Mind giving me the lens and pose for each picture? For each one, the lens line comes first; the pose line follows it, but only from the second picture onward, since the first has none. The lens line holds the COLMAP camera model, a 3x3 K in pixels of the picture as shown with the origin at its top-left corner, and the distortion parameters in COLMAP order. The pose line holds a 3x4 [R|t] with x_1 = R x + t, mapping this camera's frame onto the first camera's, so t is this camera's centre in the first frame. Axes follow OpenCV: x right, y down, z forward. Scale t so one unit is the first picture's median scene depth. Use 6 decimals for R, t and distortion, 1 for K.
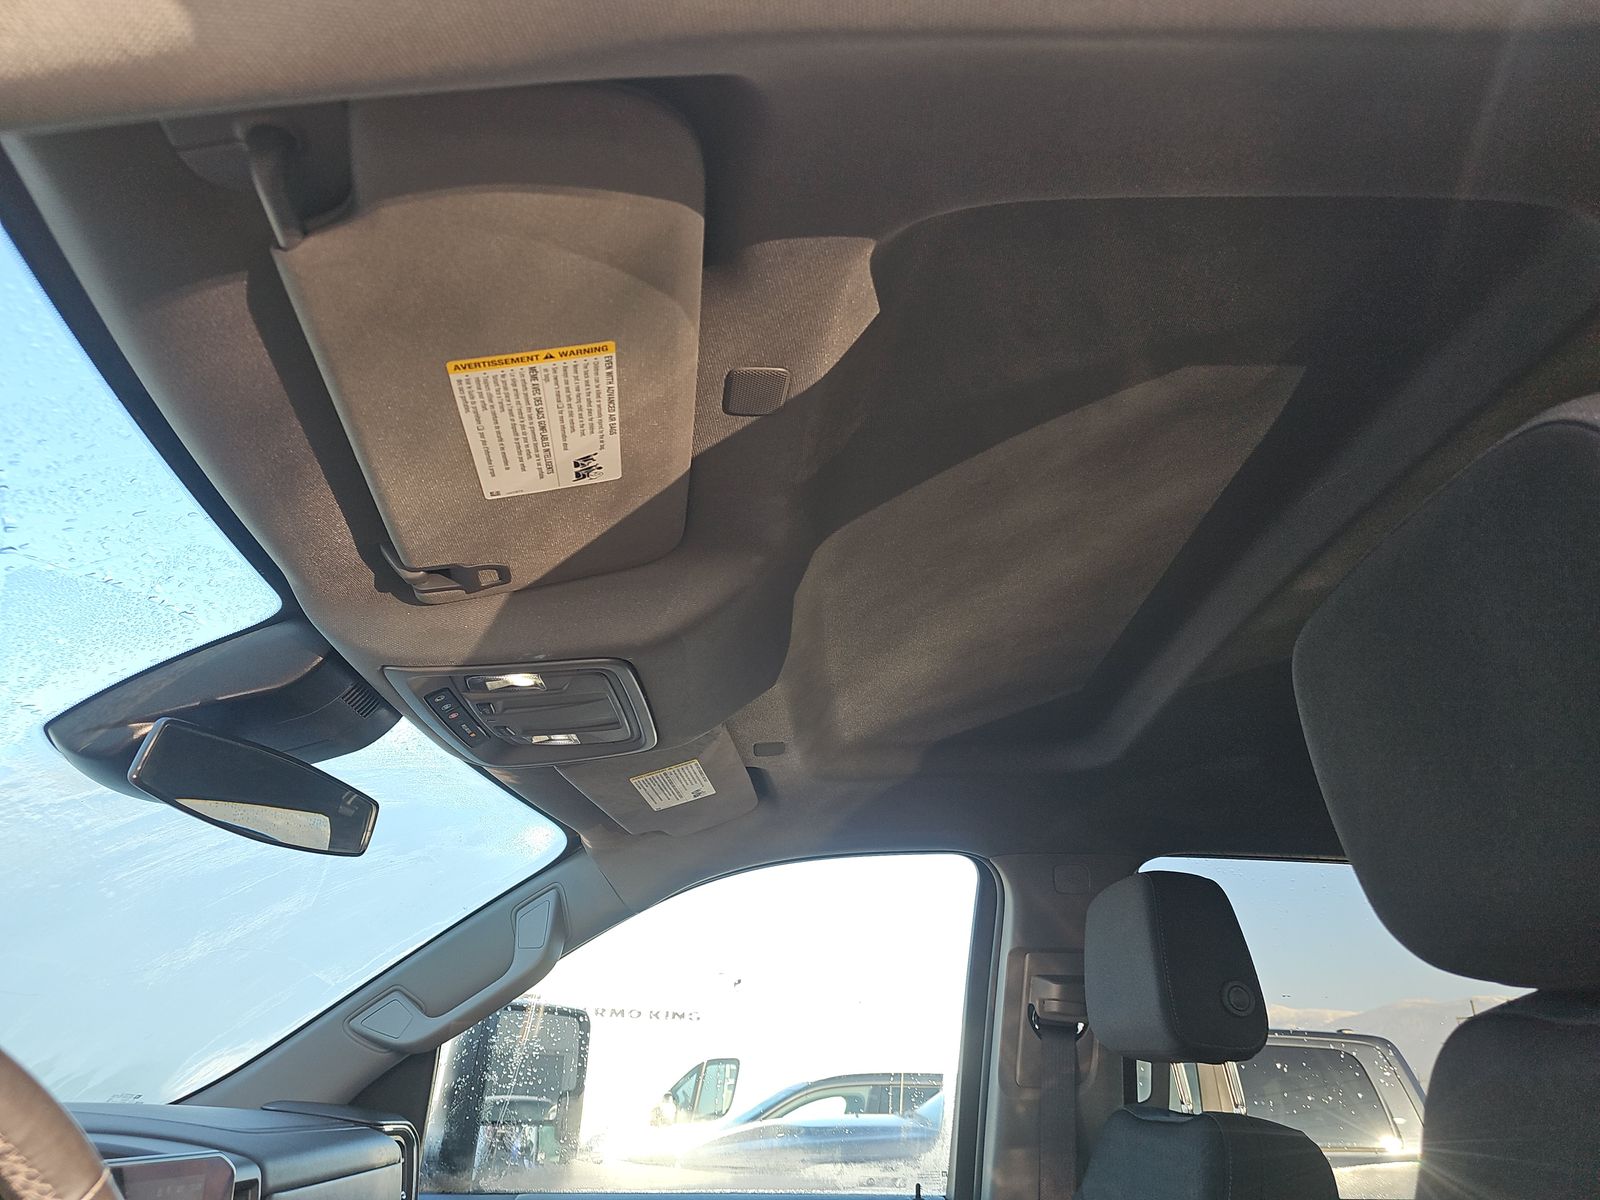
lens RADIAL K [[1080.2, 0, 809.1], [0, 1080.2, 604.5], [0, 0, 1]] dist [0.045438, -0.027457]
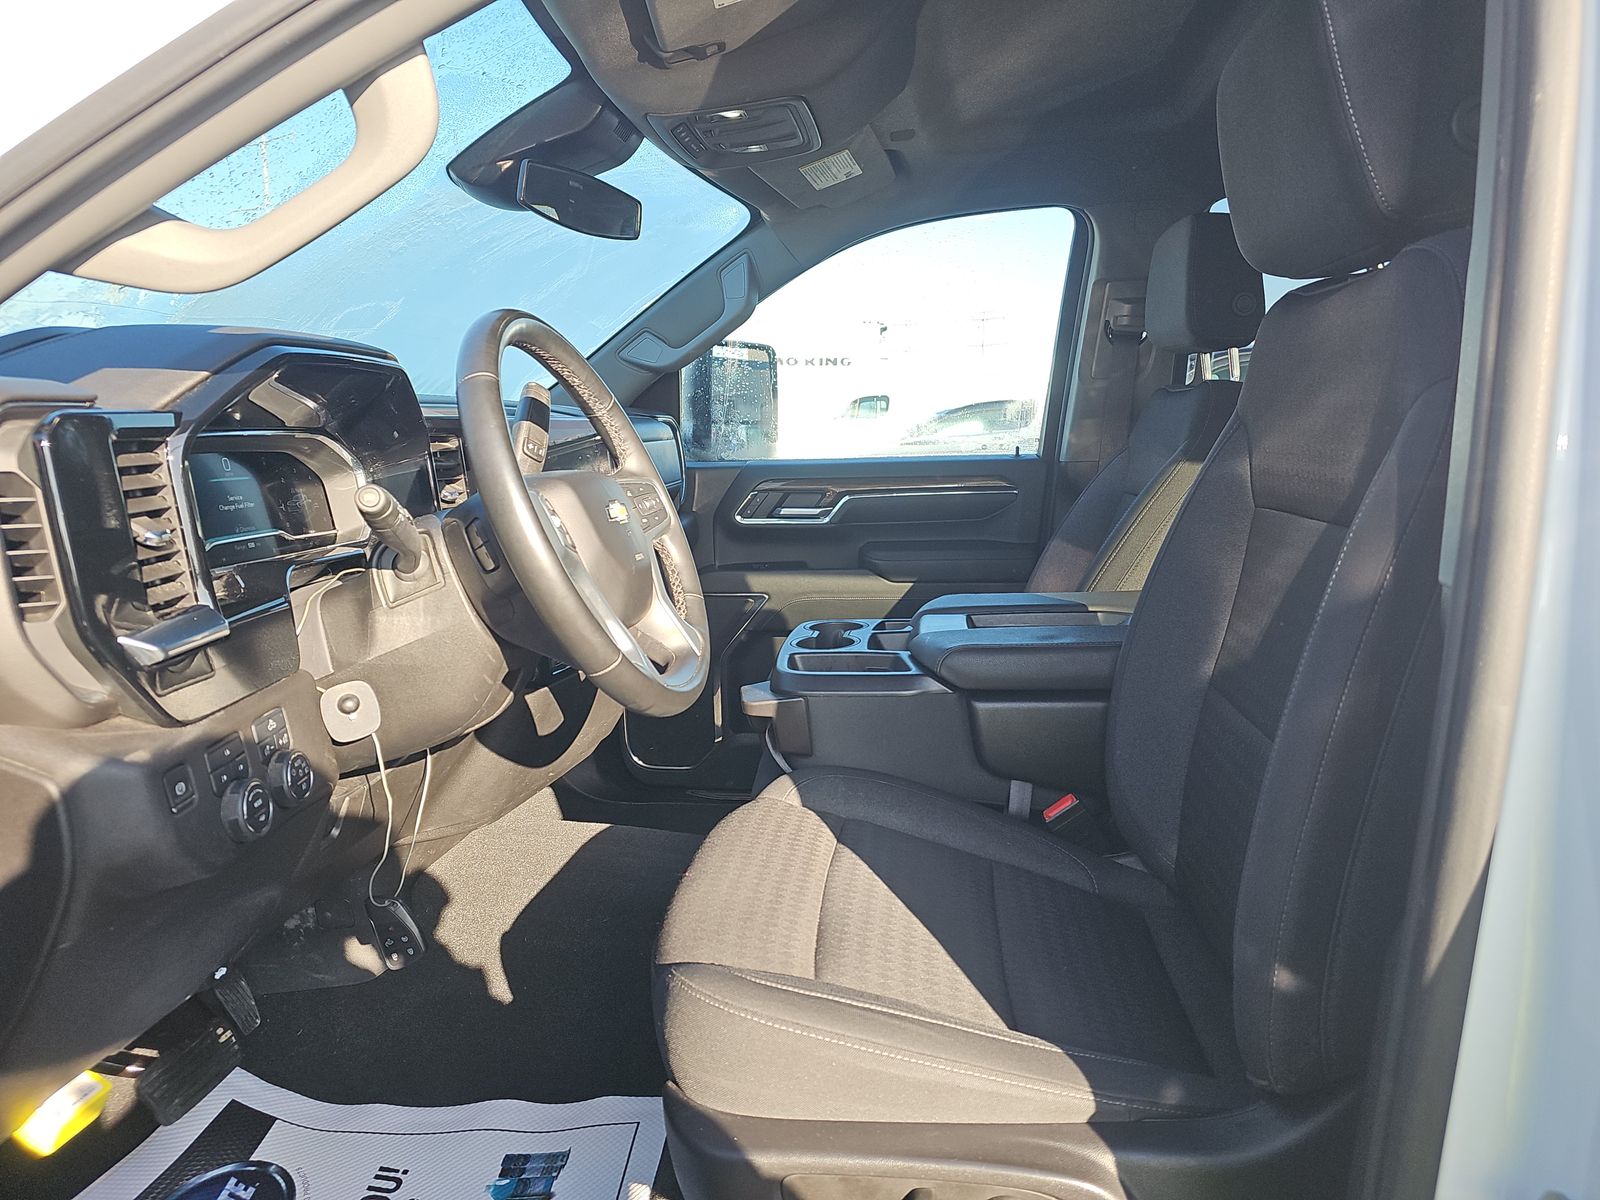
lens RADIAL K [[1080.2, 0, 809.1], [0, 1080.2, 604.5], [0, 0, 1]] dist [0.045438, -0.027457]
pose [[0.990766, -0.012038, -0.135044, 0.019781], [0.084105, 0.835807, 0.542544, -0.102825], [0.106340, -0.548892, 0.829101, -0.362388]]
